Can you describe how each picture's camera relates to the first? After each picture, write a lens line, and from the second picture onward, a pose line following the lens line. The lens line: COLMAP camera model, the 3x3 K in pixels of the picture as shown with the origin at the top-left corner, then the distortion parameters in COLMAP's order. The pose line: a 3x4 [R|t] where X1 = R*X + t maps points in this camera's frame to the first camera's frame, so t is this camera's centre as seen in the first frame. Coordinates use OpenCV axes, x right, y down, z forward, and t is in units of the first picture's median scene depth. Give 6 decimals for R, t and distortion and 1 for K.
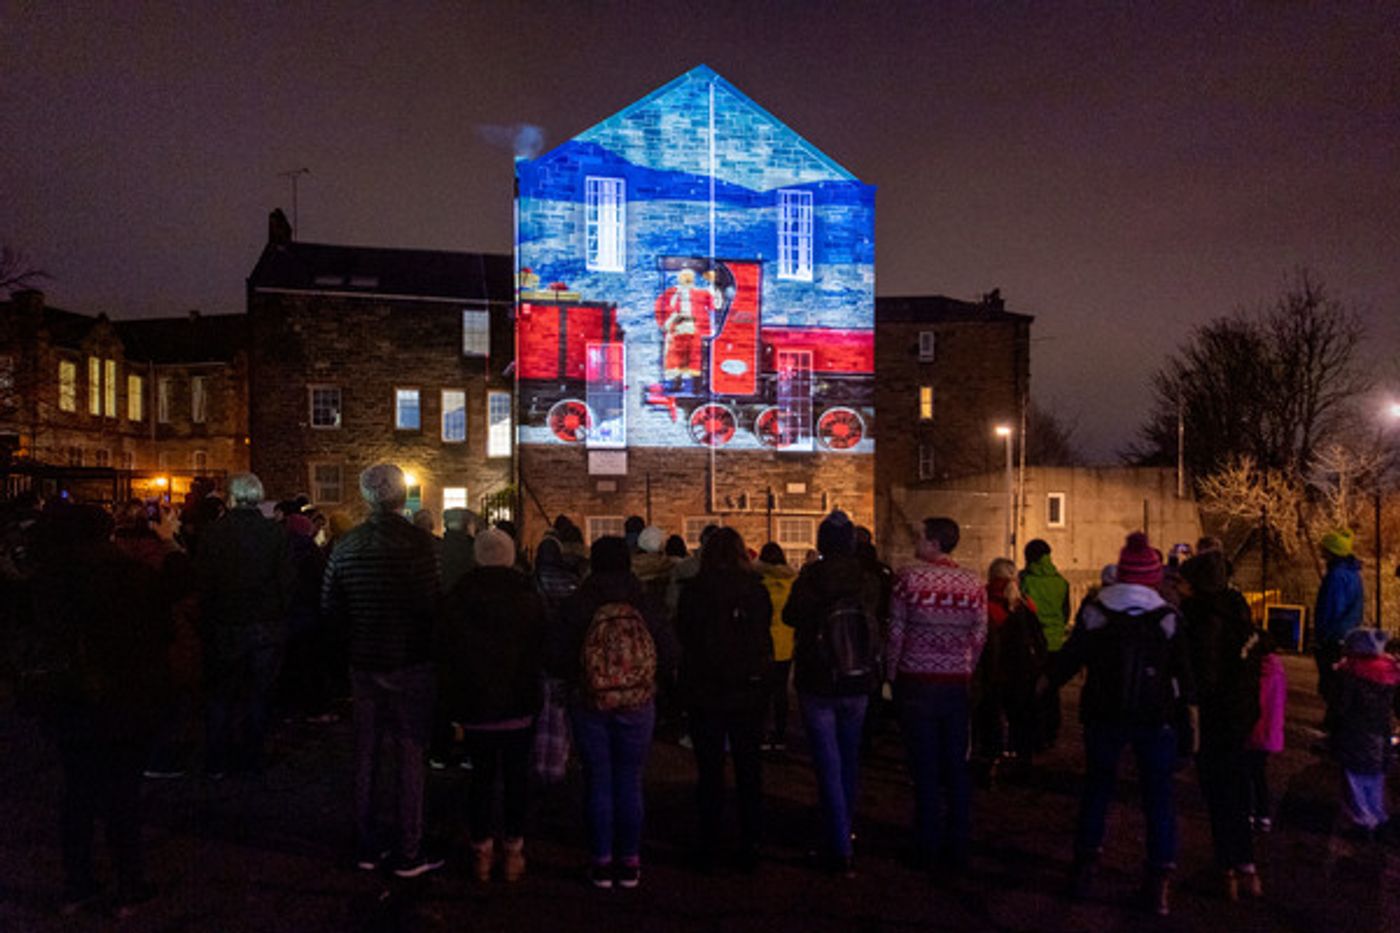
lens RADIAL K [[996.6, 0, 729.7], [0, 996.6, 528.6], [0, 0, 1]] dist [-0.012211, -0.004215]
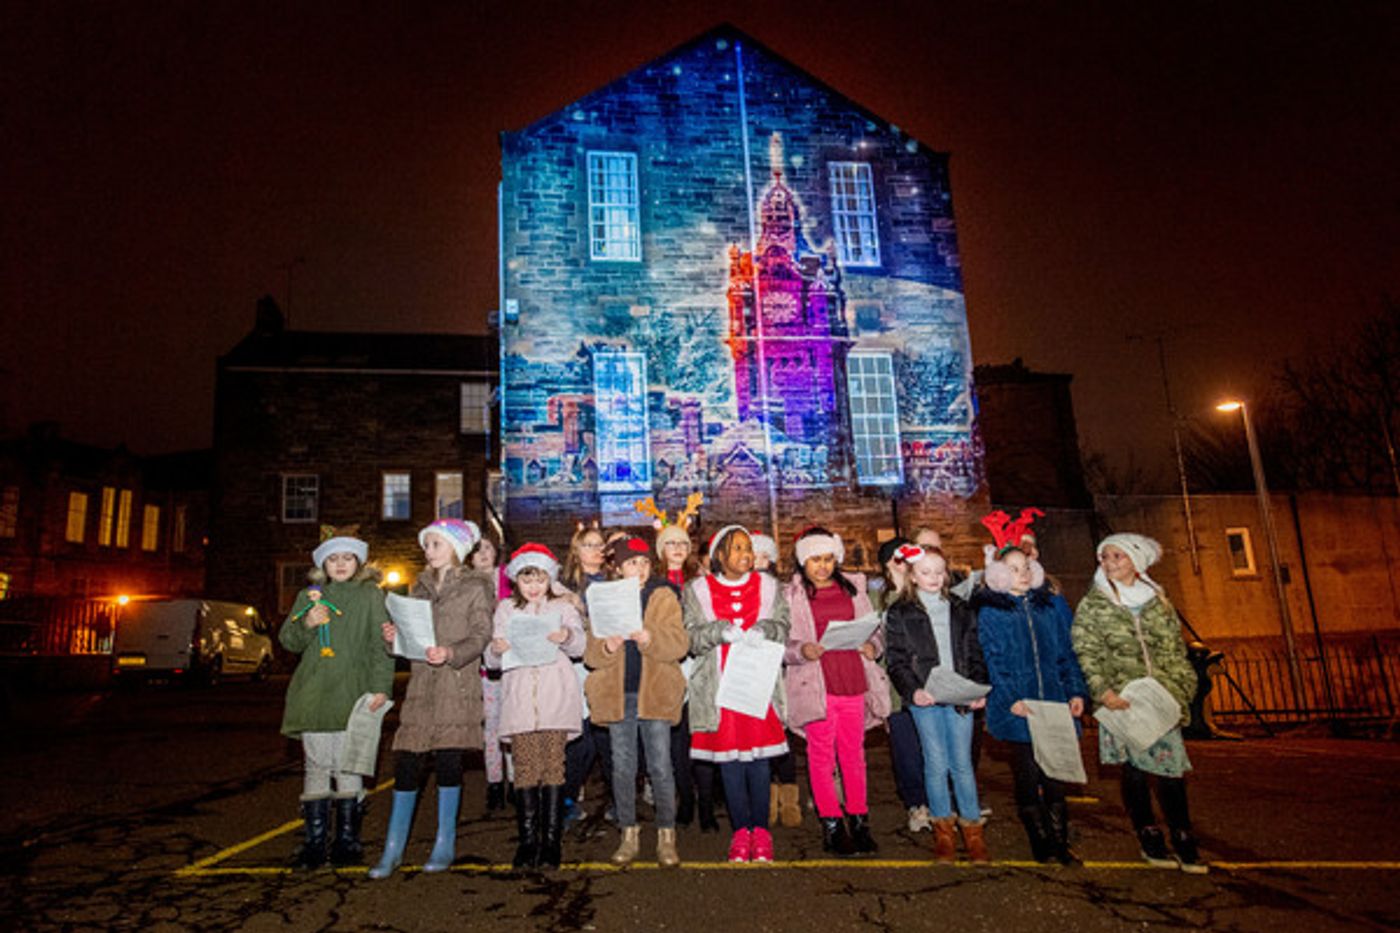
lens RADIAL K [[839.3, 0, 689.3], [0, 839.3, 467.8], [0, 0, 1]] dist [0.026404, -0.008418]
pose [[0.997439, -0.060947, -0.037439, -0.052885], [0.051940, 0.977020, -0.206721, 0.030173], [0.049178, 0.204247, 0.977683, 0.395446]]
